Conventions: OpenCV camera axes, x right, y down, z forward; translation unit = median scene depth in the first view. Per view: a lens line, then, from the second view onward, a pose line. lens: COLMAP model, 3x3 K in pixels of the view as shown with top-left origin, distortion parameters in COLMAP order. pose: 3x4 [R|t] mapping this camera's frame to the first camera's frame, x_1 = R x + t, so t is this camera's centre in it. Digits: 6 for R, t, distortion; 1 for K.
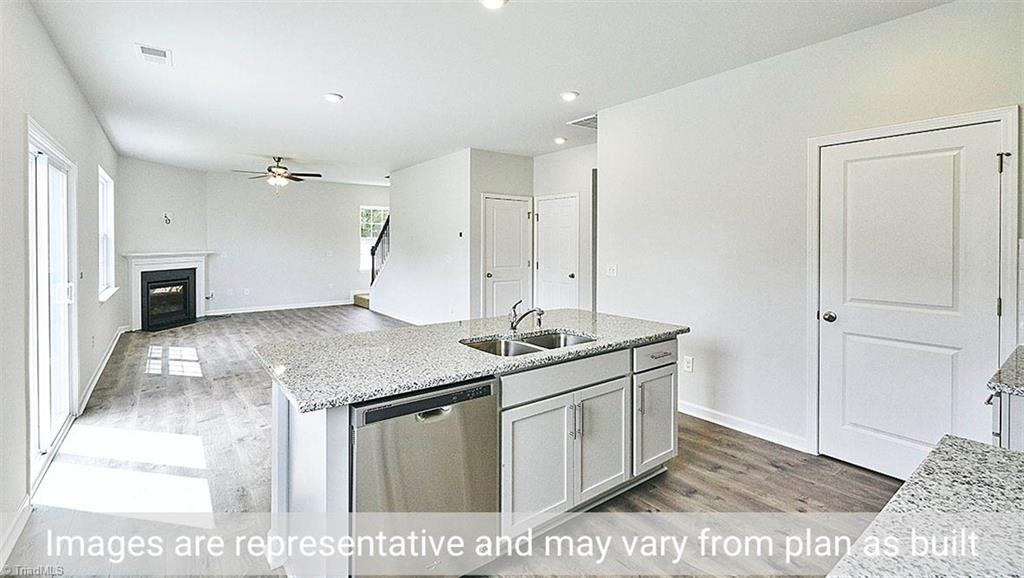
lens RADIAL K [[458.7, 0, 507.4], [0, 458.7, 241.4], [0, 0, 1]] dist [0.001123, 0.000137]
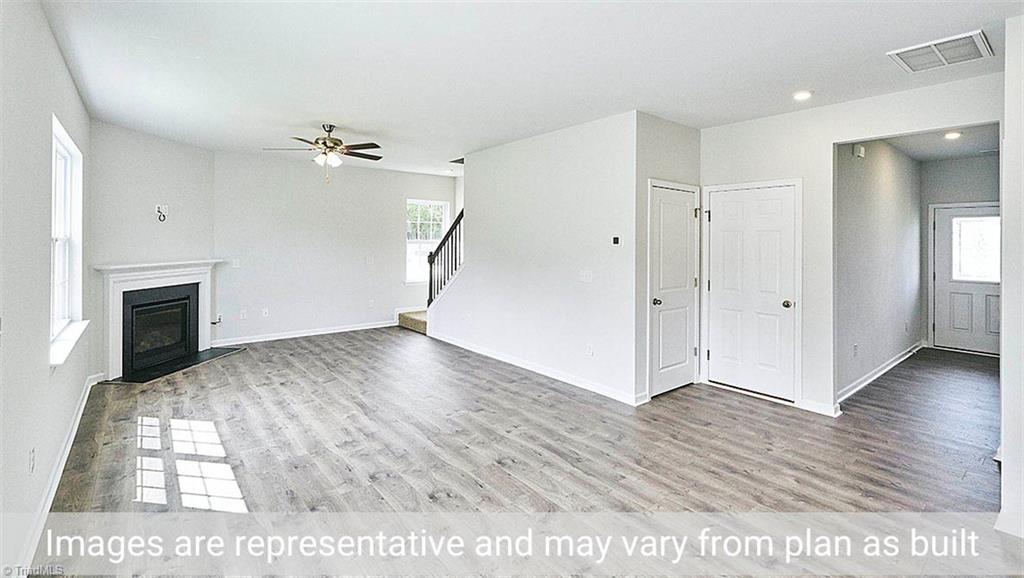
lens RADIAL K [[458.8, 0, 504.6], [0, 458.8, 237.1], [0, 0, 1]] dist [-0.000987, -0.000205]
pose [[0.999504, 0.005766, 0.030973, -0.262124], [-0.005565, 0.999963, -0.006582, -0.013810], [-0.031009, 0.006407, 0.999499, 0.312890]]
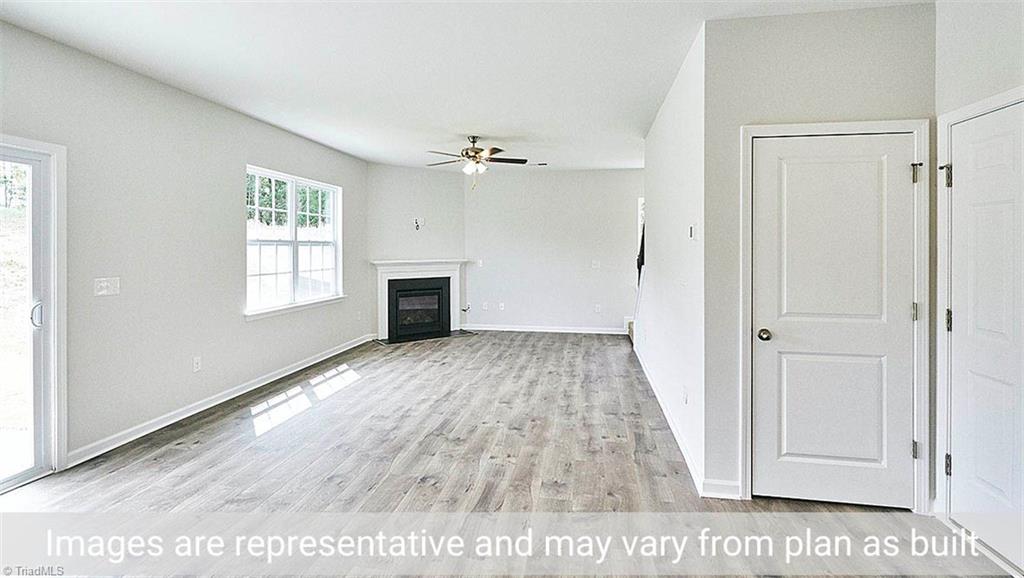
lens RADIAL K [[458.7, 0, 507.4], [0, 458.7, 241.4], [0, 0, 1]] dist [0.001123, 0.000137]
pose [[0.685374, -0.012397, -0.728086, 0.087387], [0.002351, 0.999888, -0.014811, 0.000058], [0.728187, 0.008439, 0.685326, 0.532080]]
